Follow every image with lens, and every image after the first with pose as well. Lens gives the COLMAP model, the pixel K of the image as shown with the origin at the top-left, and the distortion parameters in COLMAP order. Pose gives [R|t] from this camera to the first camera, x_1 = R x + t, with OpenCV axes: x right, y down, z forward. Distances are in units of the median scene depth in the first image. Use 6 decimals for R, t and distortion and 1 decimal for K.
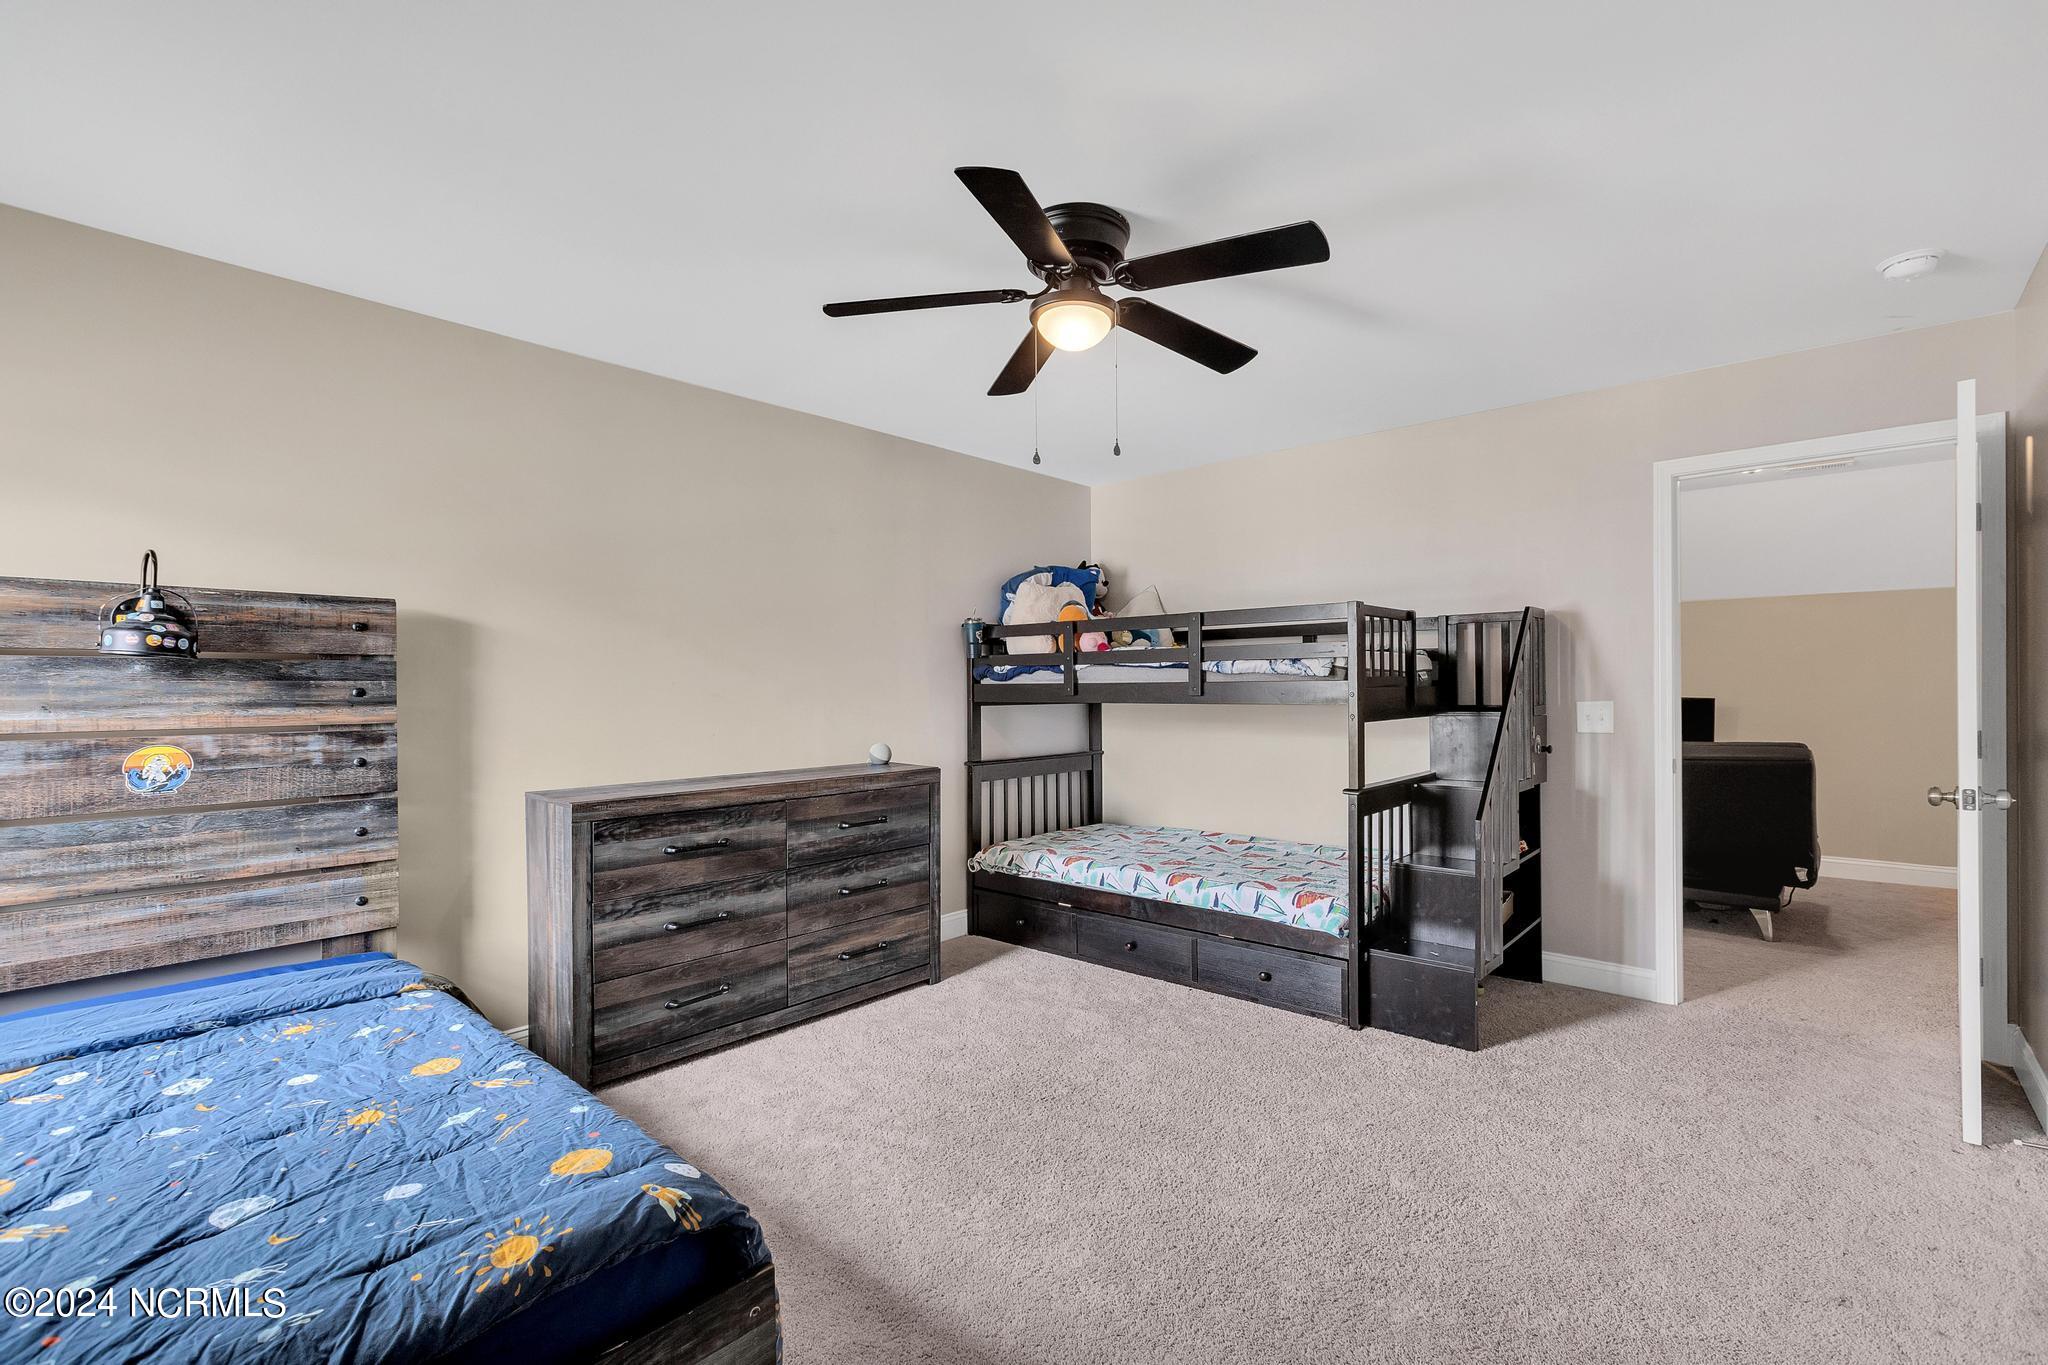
lens RADIAL K [[921.5, 0, 1021.1], [0, 921.5, 682.8], [0, 0, 1]] dist [0.002294, -0.000063]
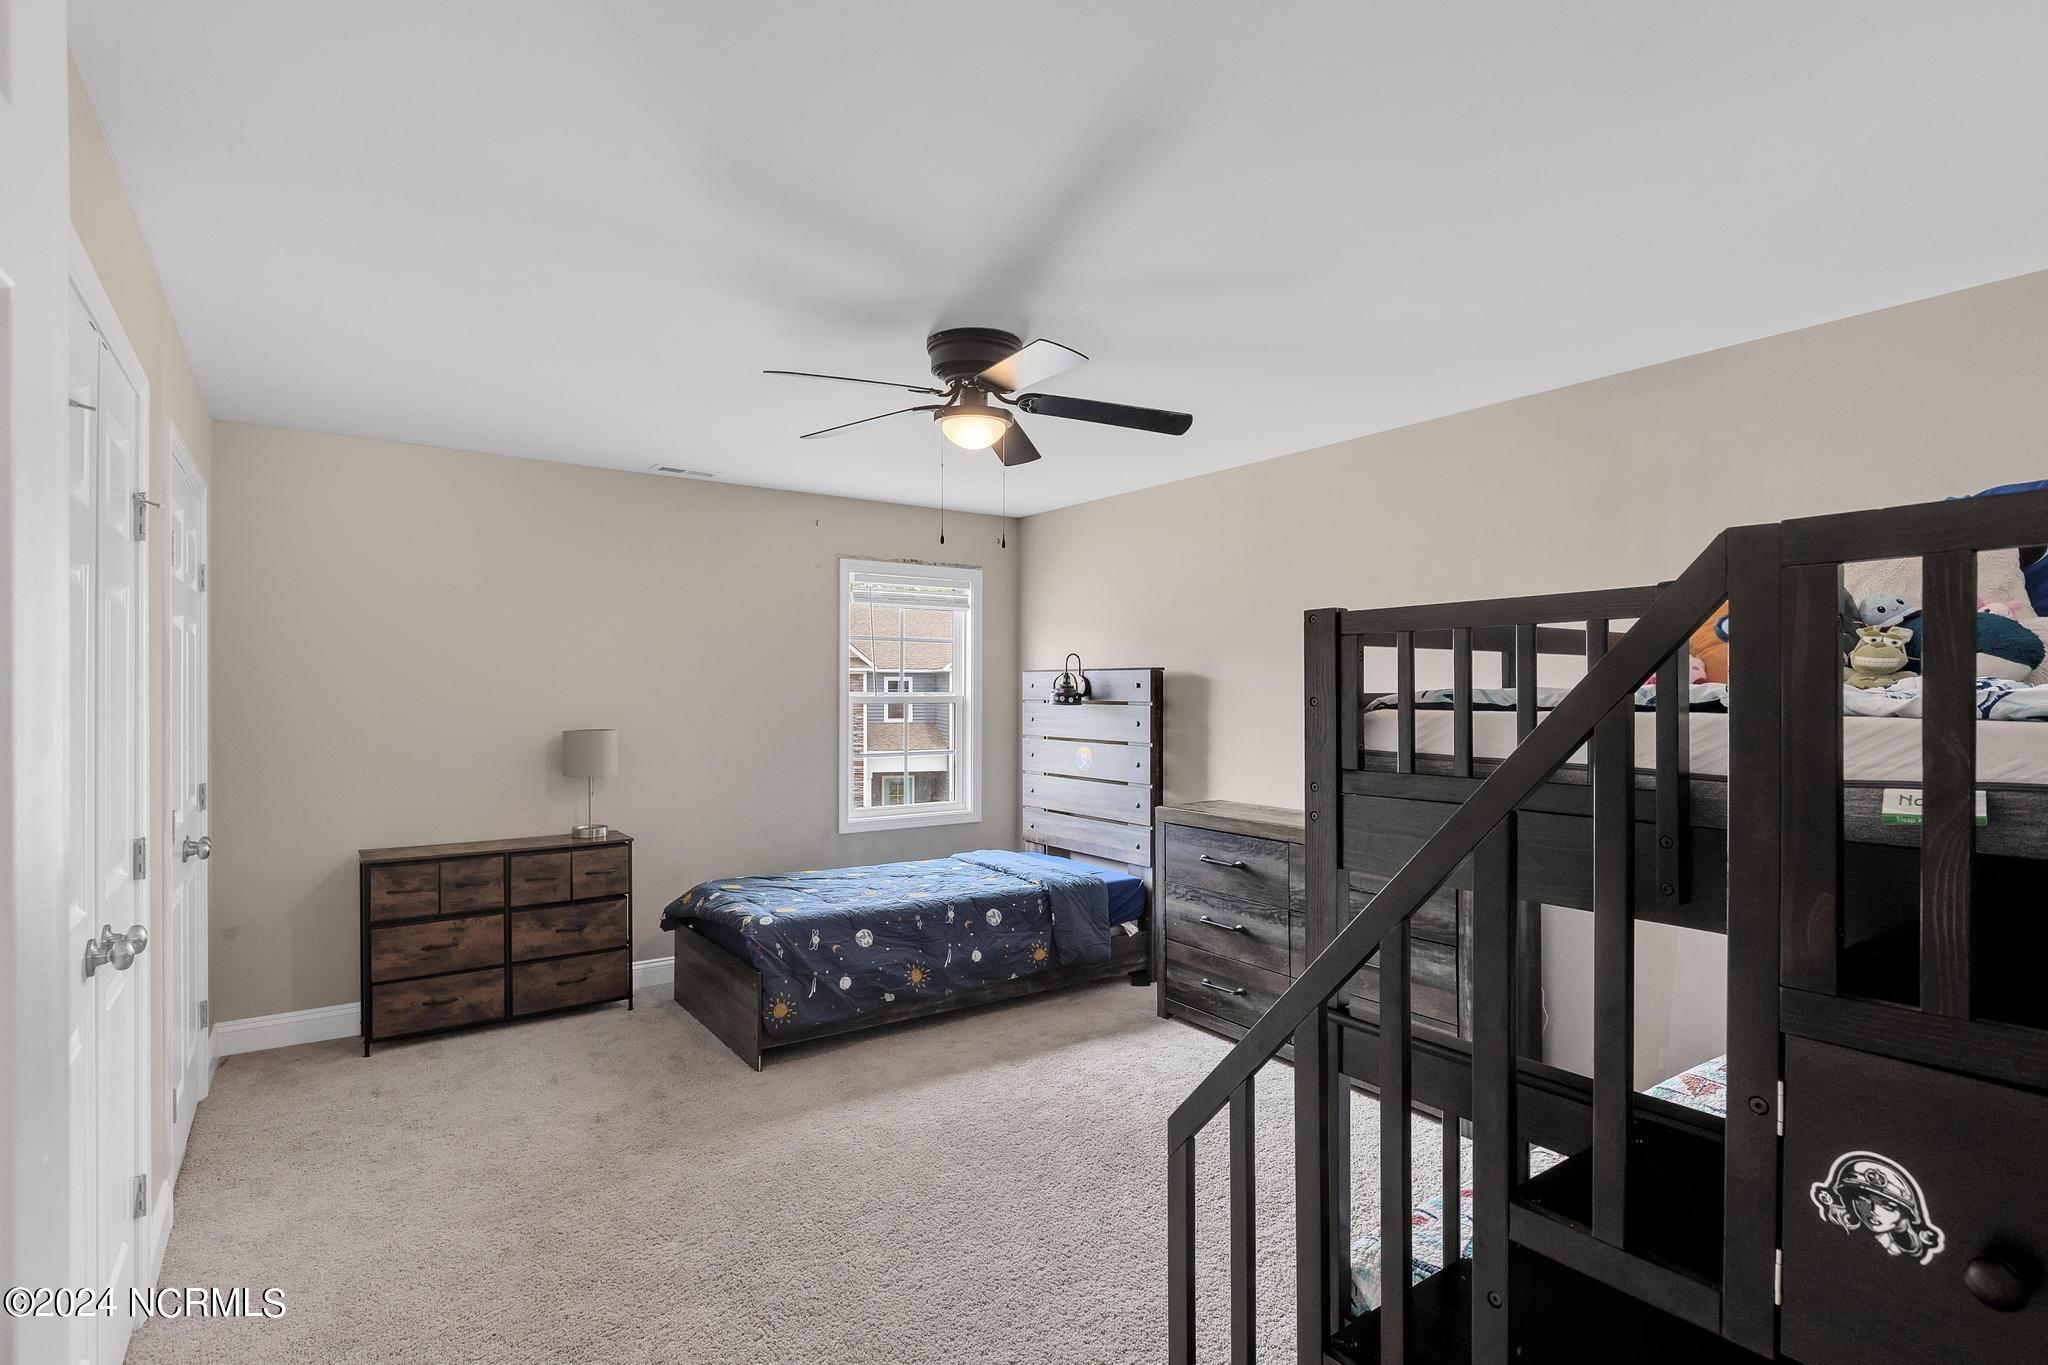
lens RADIAL K [[1048.8, 0, 1025.3], [0, 1048.8, 686.3], [0, 0, 1]] dist [0.000818, 0.000029]
pose [[-0.235714, 0.002042, -0.971820, 1.038217], [0.002202, 0.999996, 0.001568, -0.053609], [0.971820, -0.001770, -0.235718, 1.080024]]
